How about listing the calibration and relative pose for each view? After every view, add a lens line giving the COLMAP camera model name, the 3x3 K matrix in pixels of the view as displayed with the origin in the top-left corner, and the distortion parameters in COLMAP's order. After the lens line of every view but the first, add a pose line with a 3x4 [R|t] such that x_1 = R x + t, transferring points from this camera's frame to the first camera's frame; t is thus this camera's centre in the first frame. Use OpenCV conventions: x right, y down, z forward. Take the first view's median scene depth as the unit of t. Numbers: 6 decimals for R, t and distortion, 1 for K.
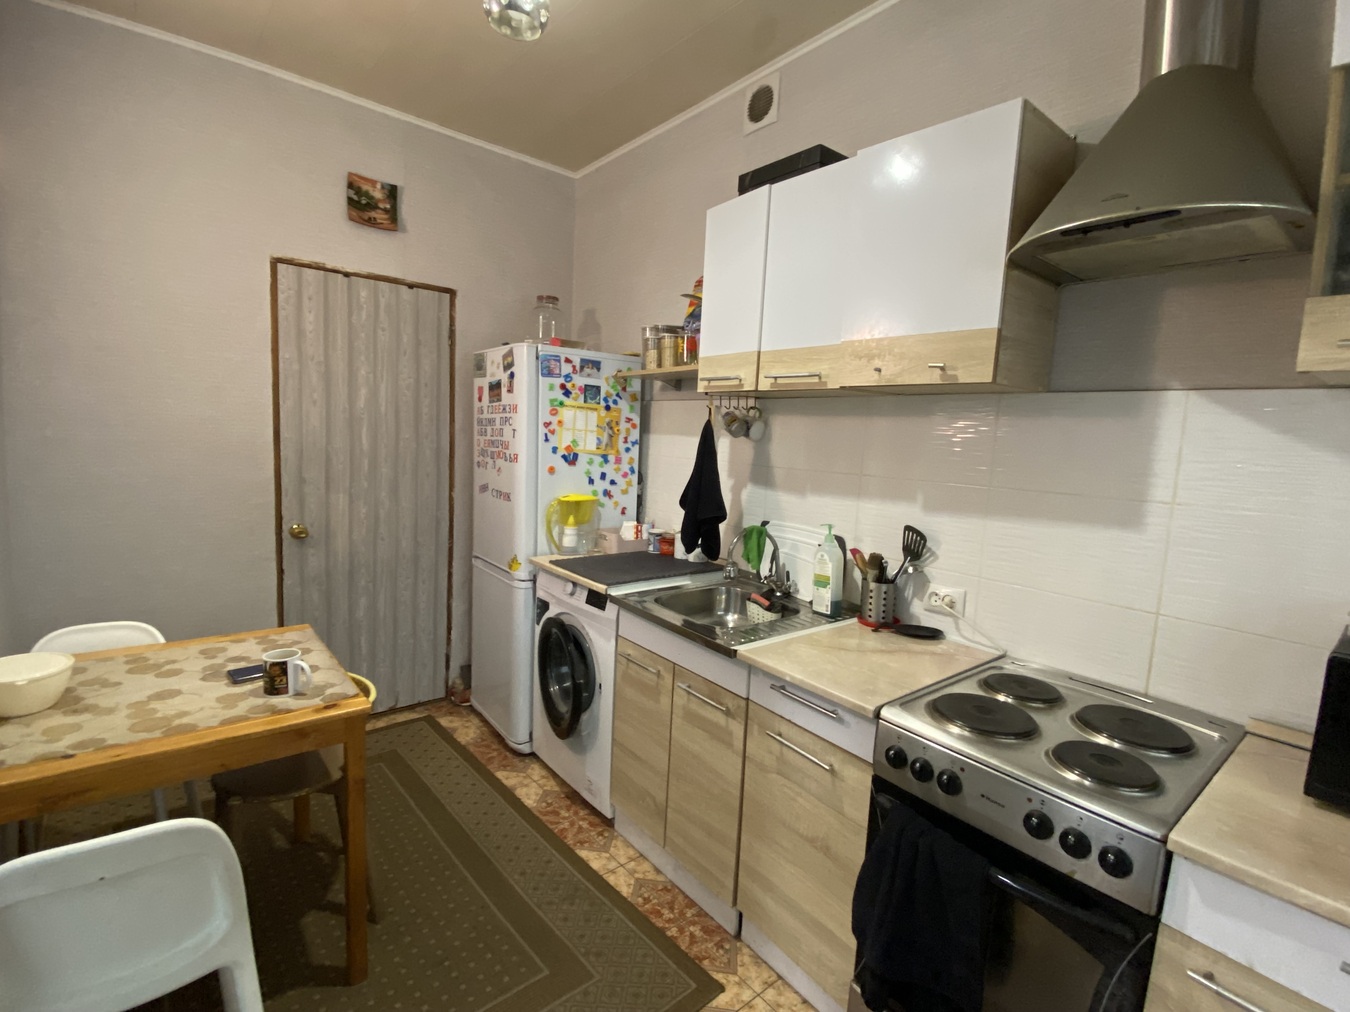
lens RADIAL K [[623.3, 0, 672.8], [0, 623.3, 503.5], [0, 0, 1]] dist [0.023800, -0.023604]
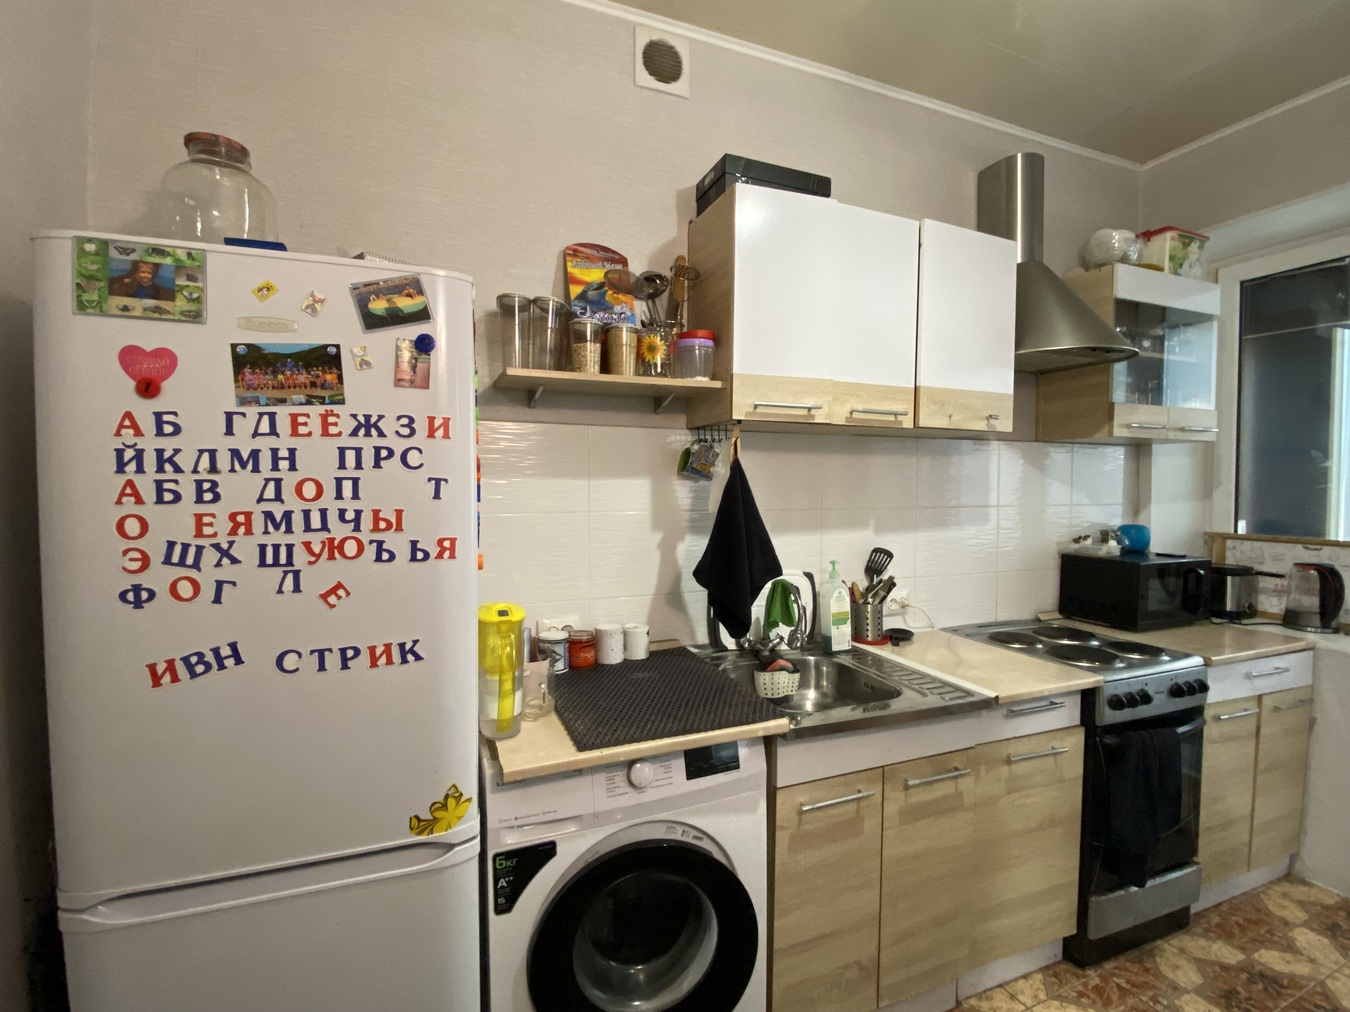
lens RADIAL K [[616.1, 0, 672.4], [0, 616.1, 505.3], [0, 0, 1]] dist [0.046313, -0.040985]
pose [[0.277028, -0.076069, 0.957846, -0.773995], [0.121816, 0.991598, 0.043518, -0.130791], [-0.953109, 0.104625, 0.283967, 0.967782]]
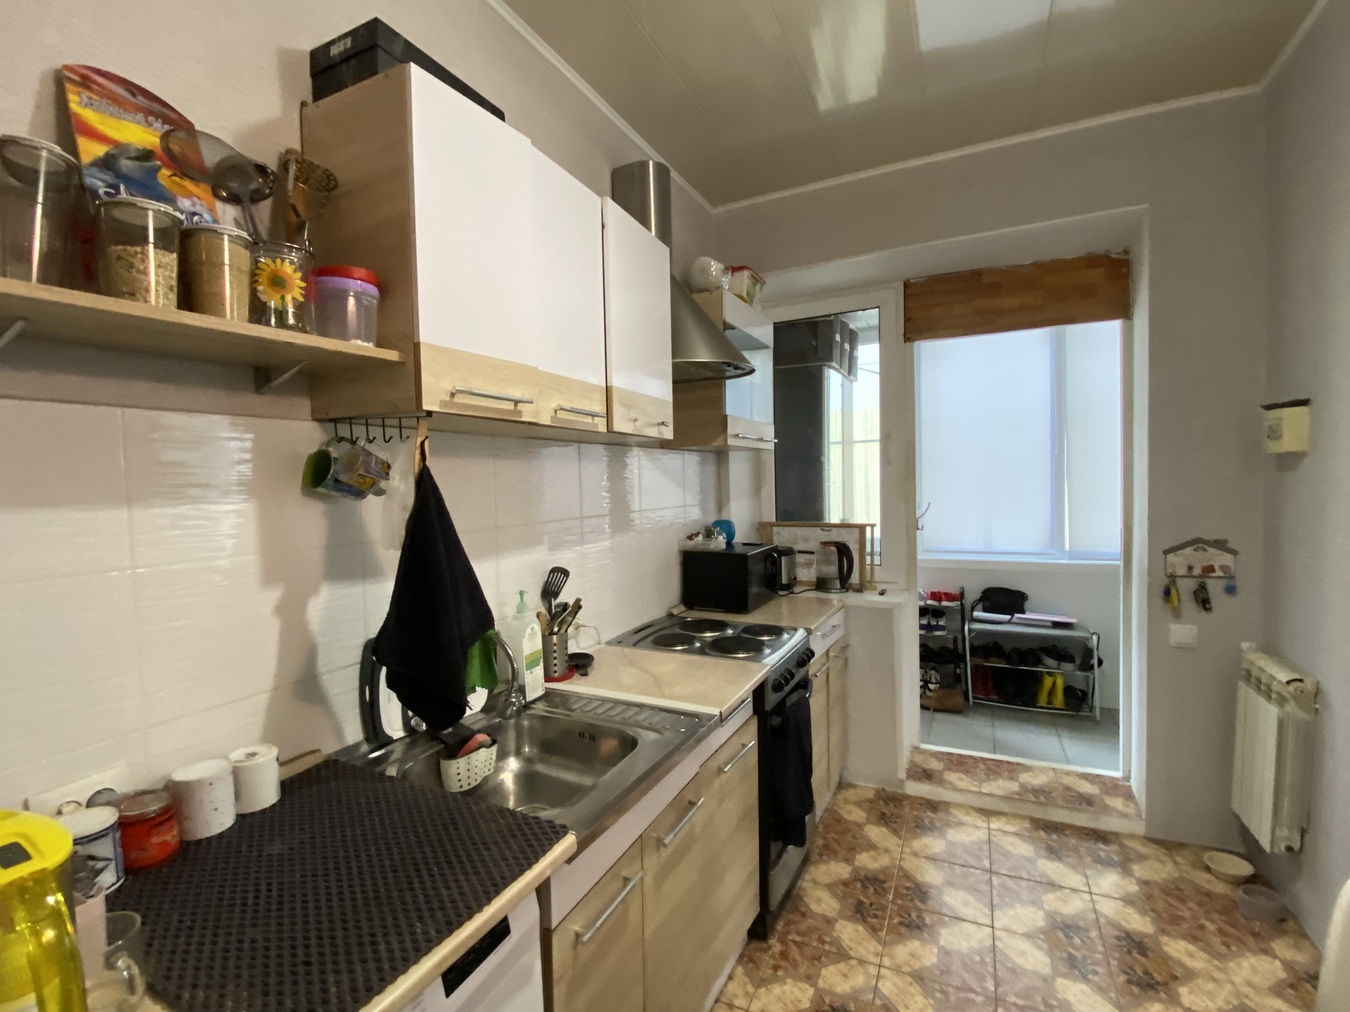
lens RADIAL K [[623.3, 0, 672.8], [0, 623.3, 503.5], [0, 0, 1]] dist [0.023800, -0.023604]
pose [[-0.427437, -0.068850, 0.901419, -0.567216], [0.110254, 0.985683, 0.127566, -0.162988], [-0.897297, 0.153912, -0.413727, 1.156979]]
